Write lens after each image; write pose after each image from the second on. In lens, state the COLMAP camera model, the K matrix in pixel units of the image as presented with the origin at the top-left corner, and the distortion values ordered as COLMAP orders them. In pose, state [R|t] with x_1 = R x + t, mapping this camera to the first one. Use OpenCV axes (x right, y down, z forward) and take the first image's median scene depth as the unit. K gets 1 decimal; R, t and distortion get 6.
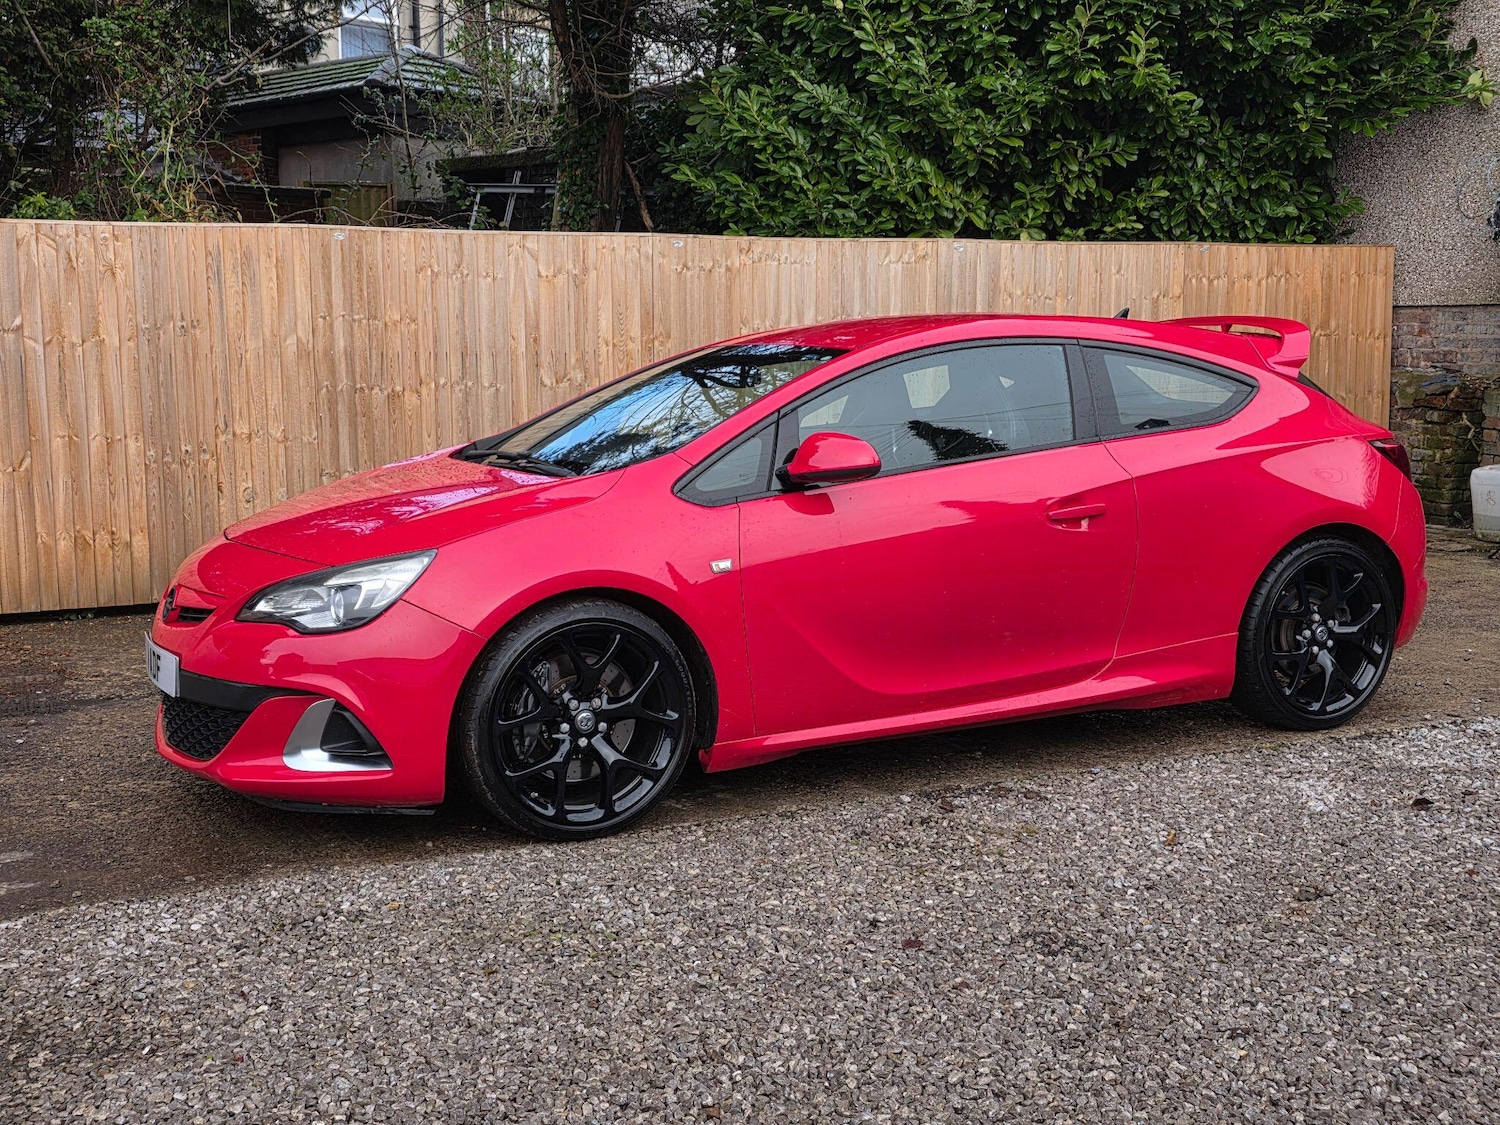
lens RADIAL K [[1717.1, 0, 756.2], [0, 1717.1, 552.9], [0, 0, 1]] dist [0.095587, 0.000000]
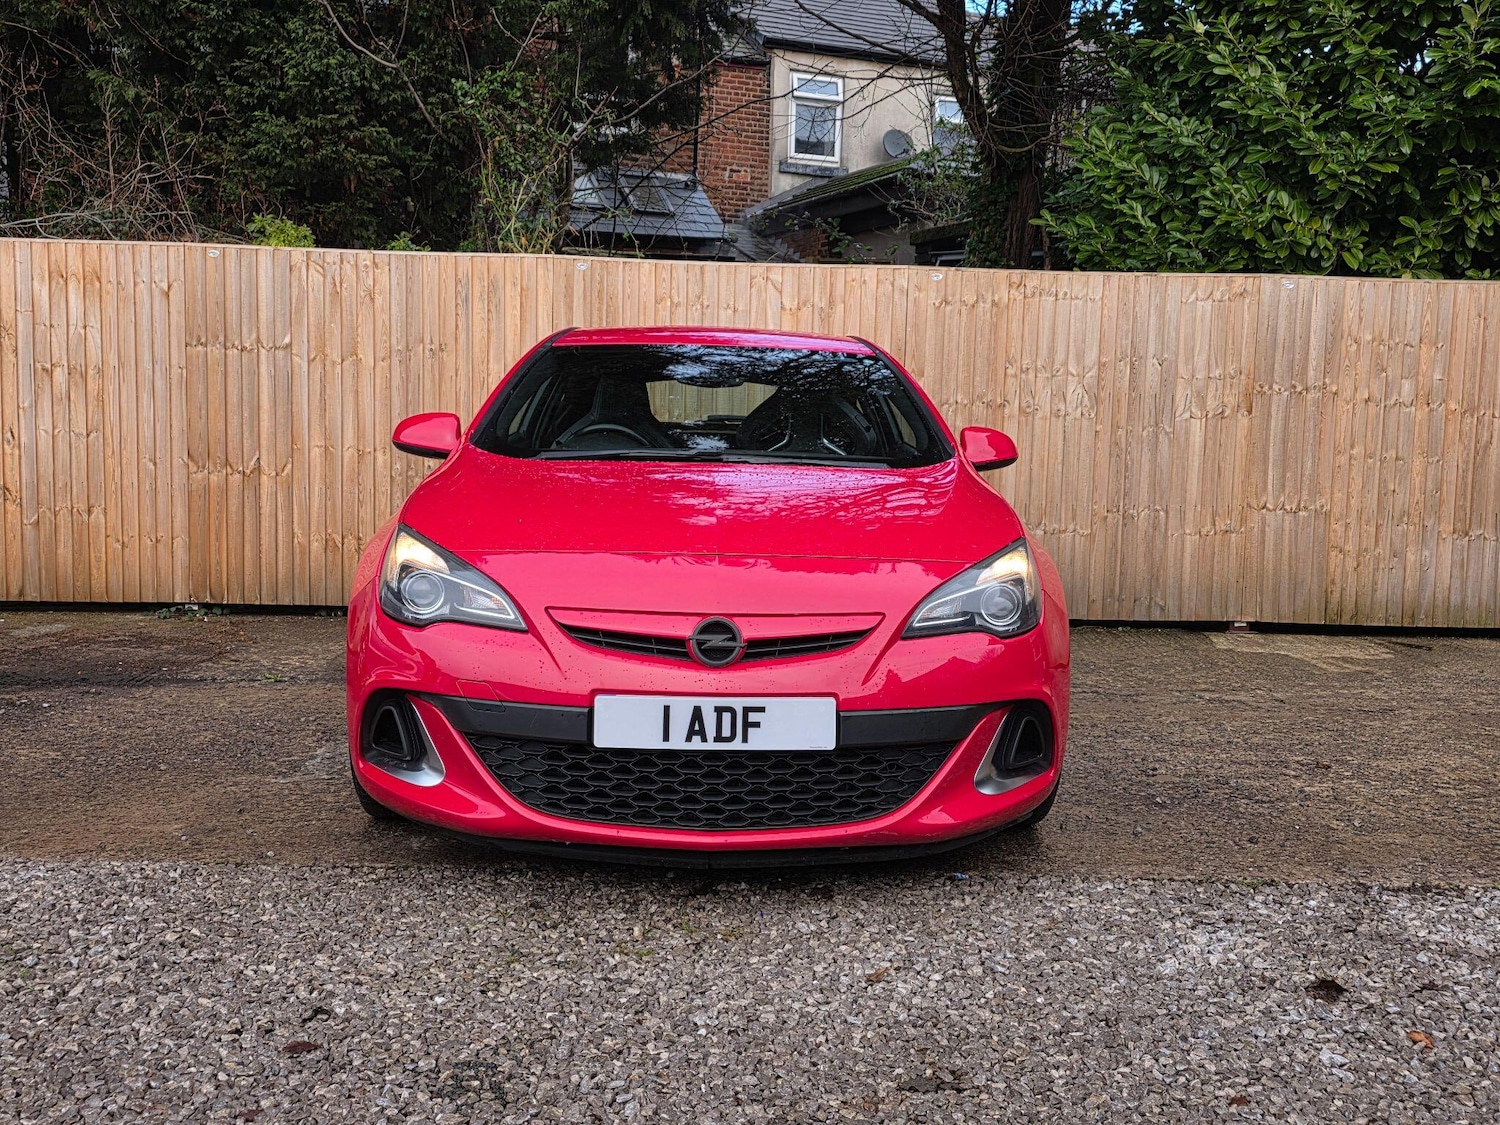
lens RADIAL K [[1564.6, 0, 772.8], [0, 1564.6, 566.0], [0, 0, 1]] dist [0.069153, 0.000000]
pose [[0.914310, 0.066869, -0.399458, 0.212198], [-0.083040, 0.996274, -0.023294, 0.005987], [0.396412, 0.054469, 0.916456, 0.170777]]
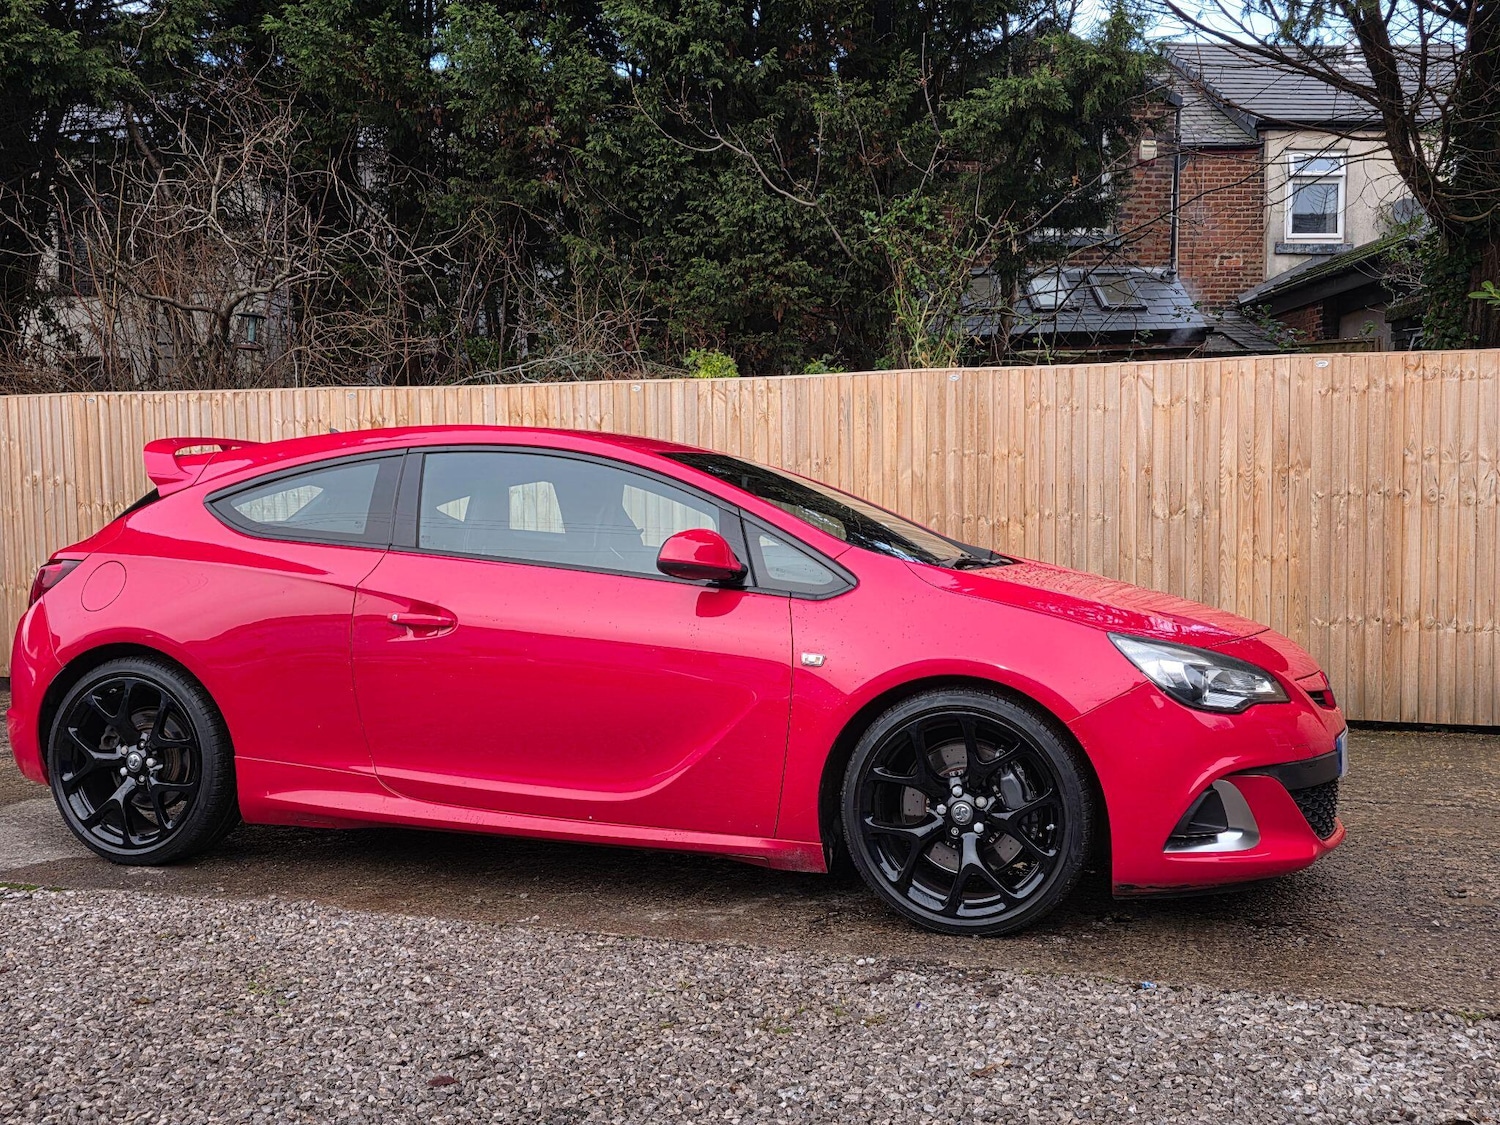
lens RADIAL K [[1564.6, 0, 769.5], [0, 1564.6, 573.5], [0, 0, 1]] dist [0.069153, 0.000000]
pose [[0.724705, 0.029211, -0.688440, 0.298649], [-0.087402, 0.994928, -0.049791, -0.002975], [0.683494, 0.096255, 0.723582, 0.197057]]
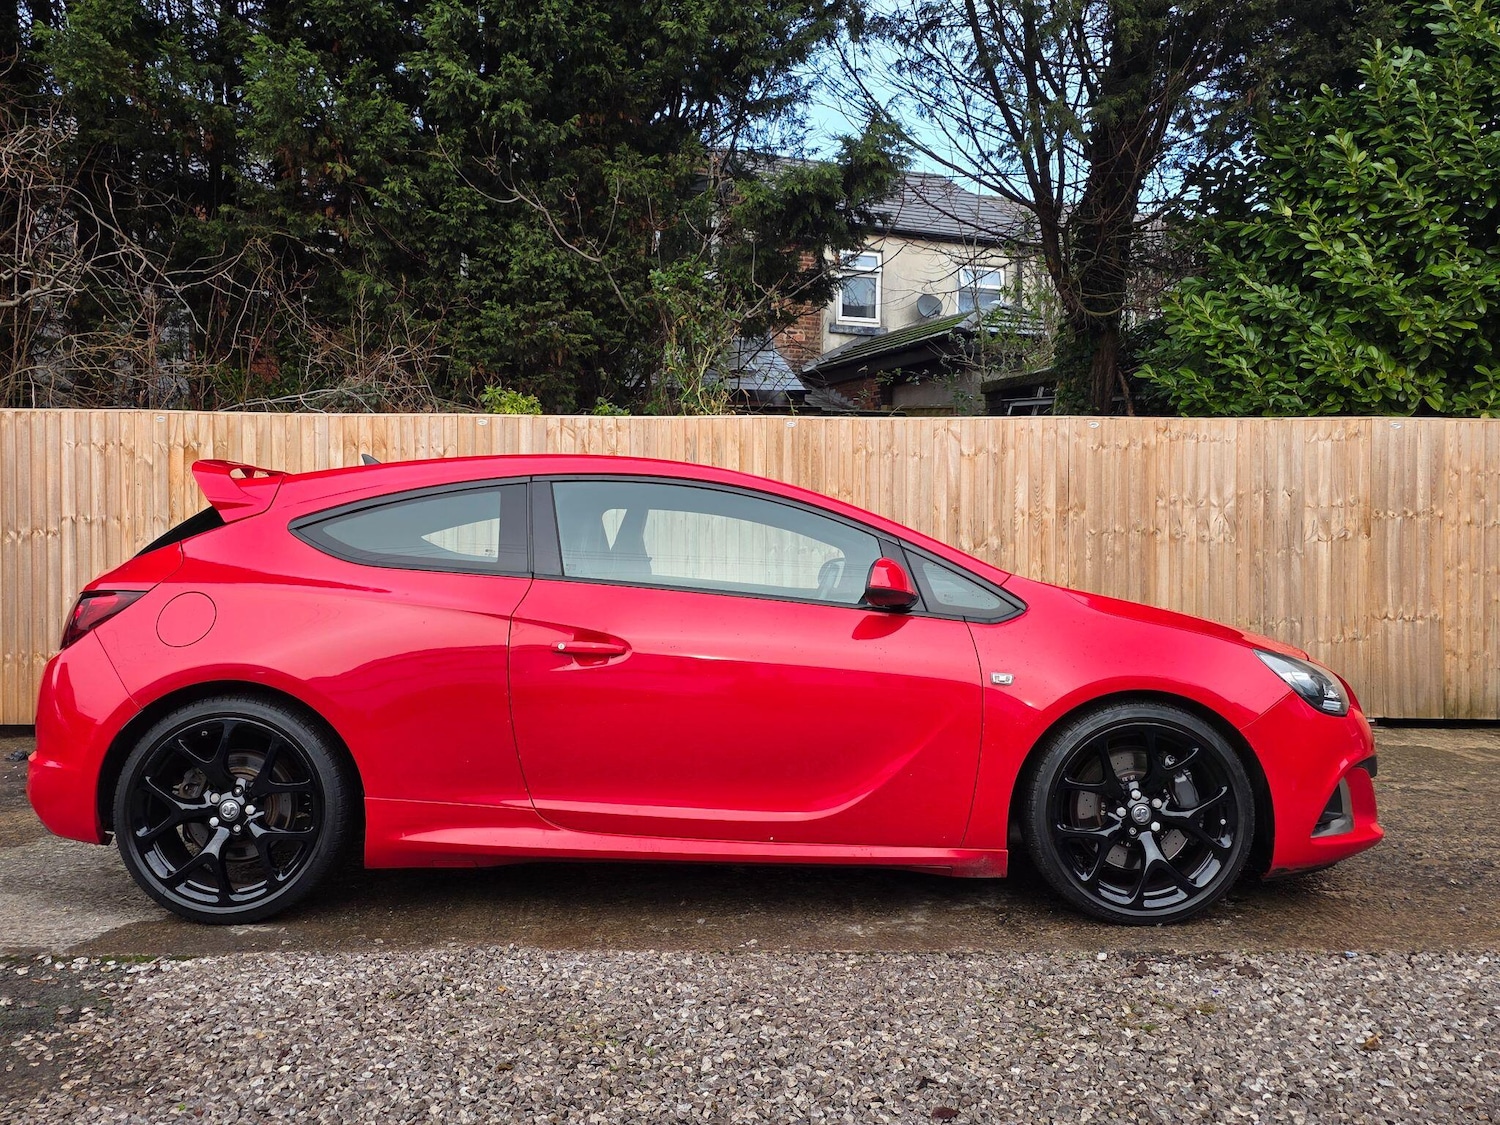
lens RADIAL K [[1390.9, 0, 771.2], [0, 1390.9, 546.6], [0, 0, 1]] dist [0.055994, 0.000000]
pose [[0.916270, 0.009365, -0.400452, 0.115075], [-0.059269, 0.991892, -0.112417, 0.009660], [0.396152, 0.126738, 0.909396, 0.107668]]
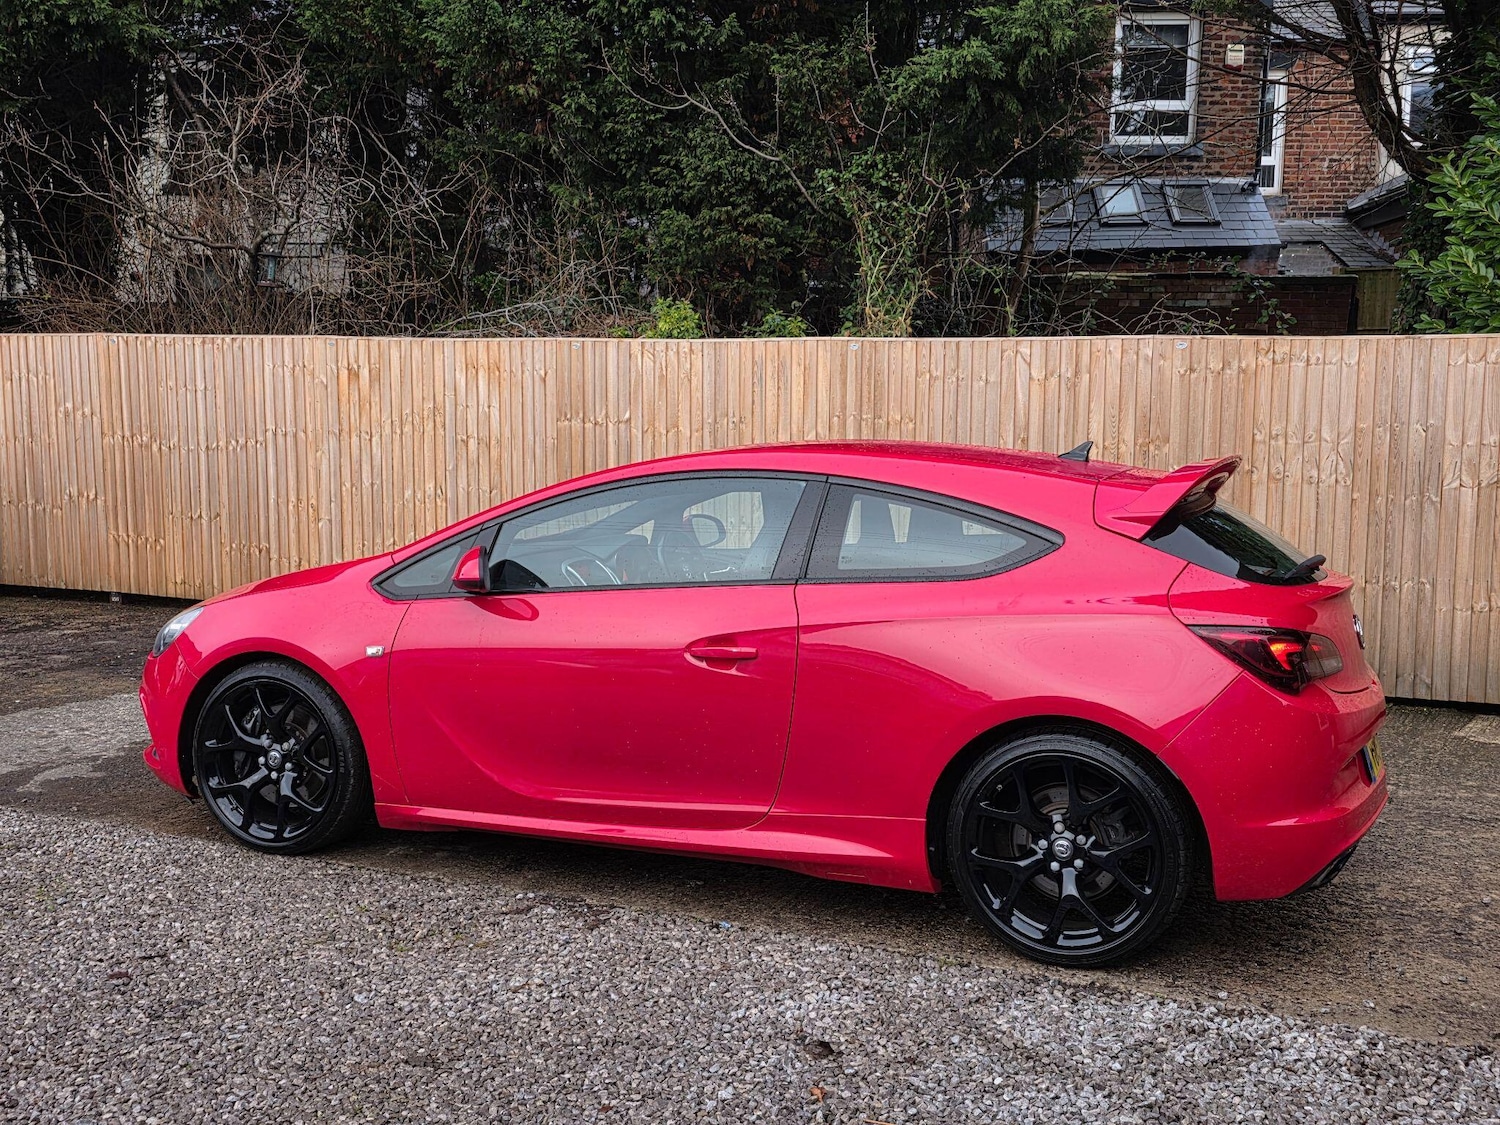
lens RADIAL K [[1635.2, 0, 775.2], [0, 1635.2, 545.0], [0, 0, 1]] dist [0.090318, 0.000000]
pose [[0.645770, 0.088141, -0.758428, 0.480986], [-0.114912, 0.993220, 0.017585, -0.055485], [0.754835, 0.075796, 0.651520, 0.223931]]
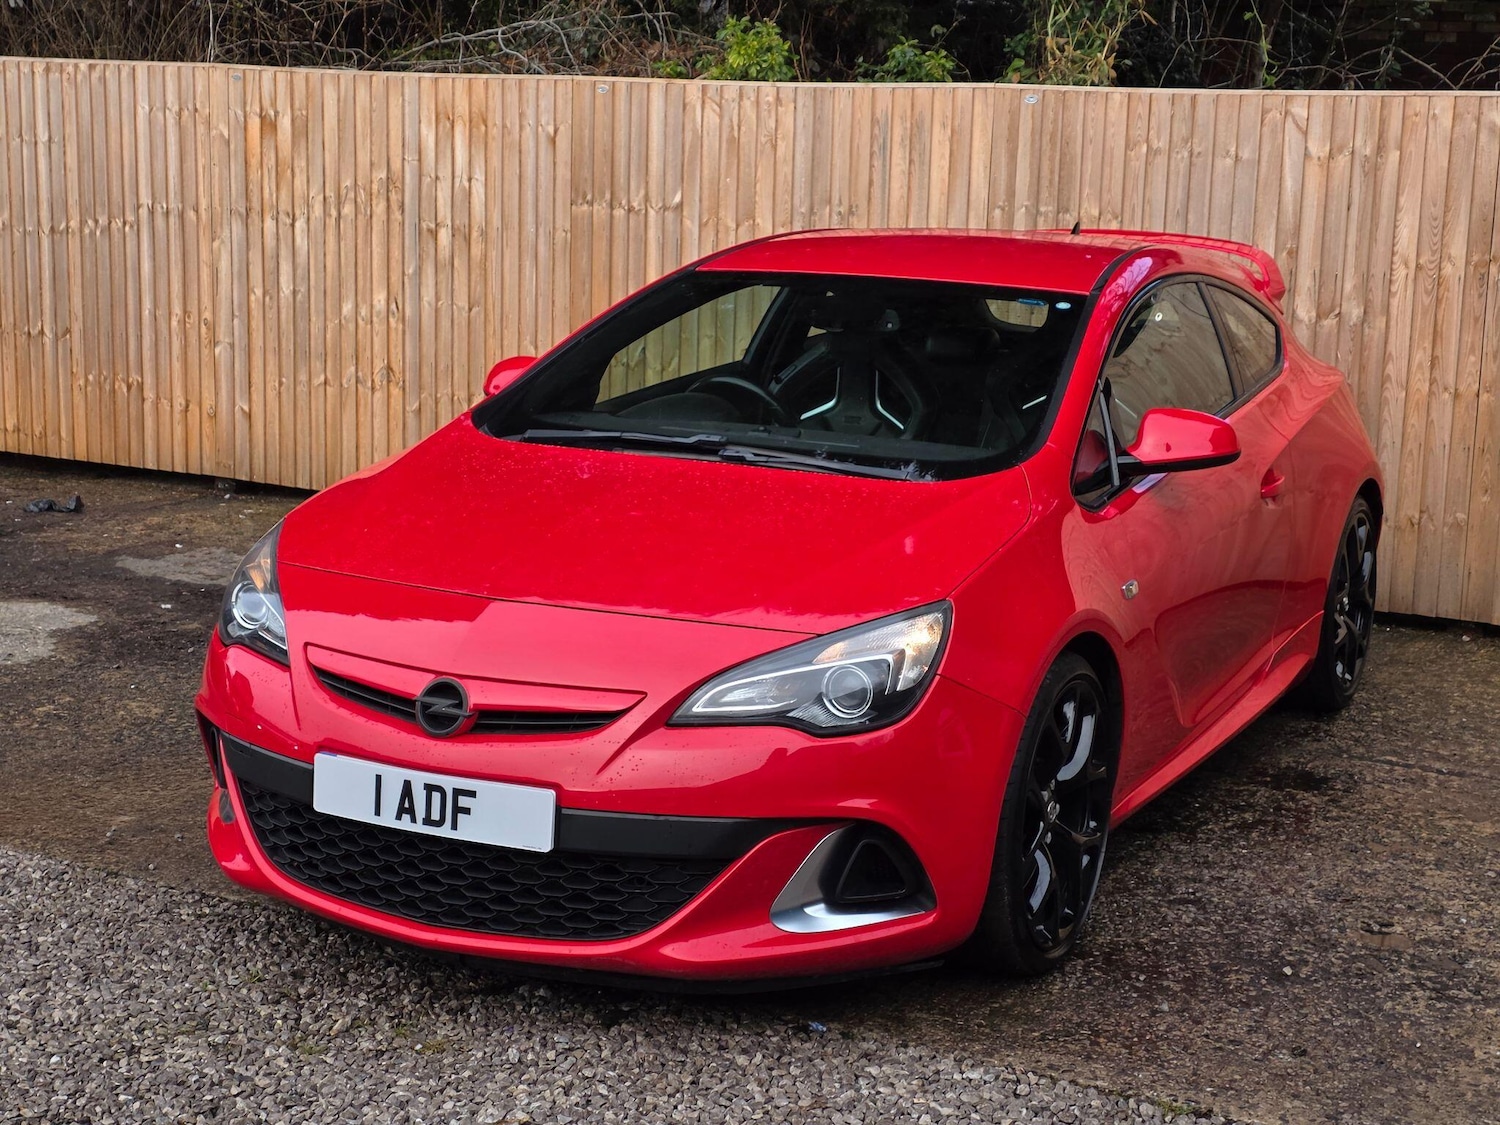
lens RADIAL K [[2342.2, 0, 783.2], [0, 2342.2, 535.7], [0, 0, 1]] dist [0.099539, 0.000000]
pose [[0.610823, 0.157516, -0.775941, 0.434996], [-0.140766, 0.986003, 0.089347, -0.062753], [0.779154, 0.054651, 0.624446, 0.253503]]
